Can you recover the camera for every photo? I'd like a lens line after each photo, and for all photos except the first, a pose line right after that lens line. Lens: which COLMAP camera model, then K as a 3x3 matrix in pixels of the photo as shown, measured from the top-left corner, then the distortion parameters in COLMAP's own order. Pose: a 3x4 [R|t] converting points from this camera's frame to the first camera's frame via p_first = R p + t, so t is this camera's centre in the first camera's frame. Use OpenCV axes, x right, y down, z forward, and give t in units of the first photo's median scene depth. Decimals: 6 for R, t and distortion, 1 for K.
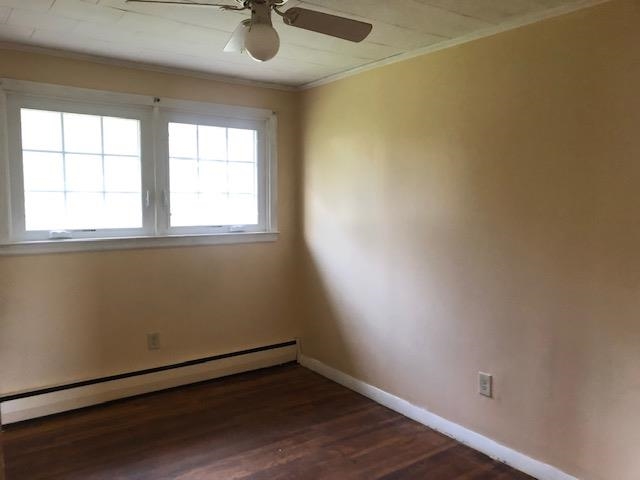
lens RADIAL K [[526.5, 0, 320.0], [0, 526.5, 240.0], [0, 0, 1]] dist [0.014022, -0.000034]
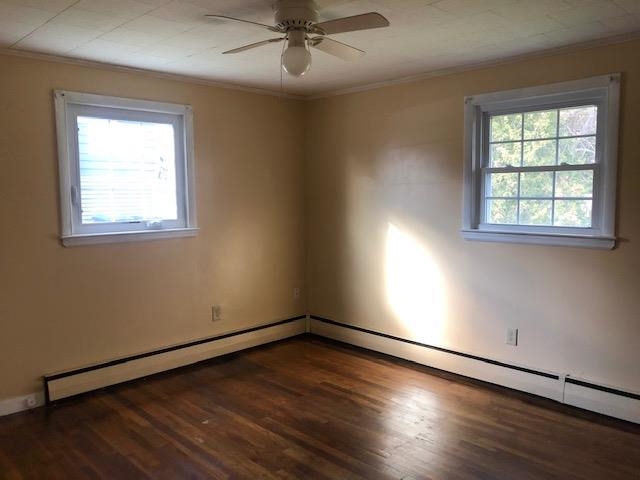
lens RADIAL K [[511.5, 0, 320.0], [0, 511.5, 240.0], [0, 0, 1]] dist [0.012347, -0.103457]
pose [[0.990653, -0.029207, 0.133245, -0.219175], [0.027285, 0.999496, 0.016229, 0.013461], [-0.133652, -0.012441, 0.990950, -0.155093]]
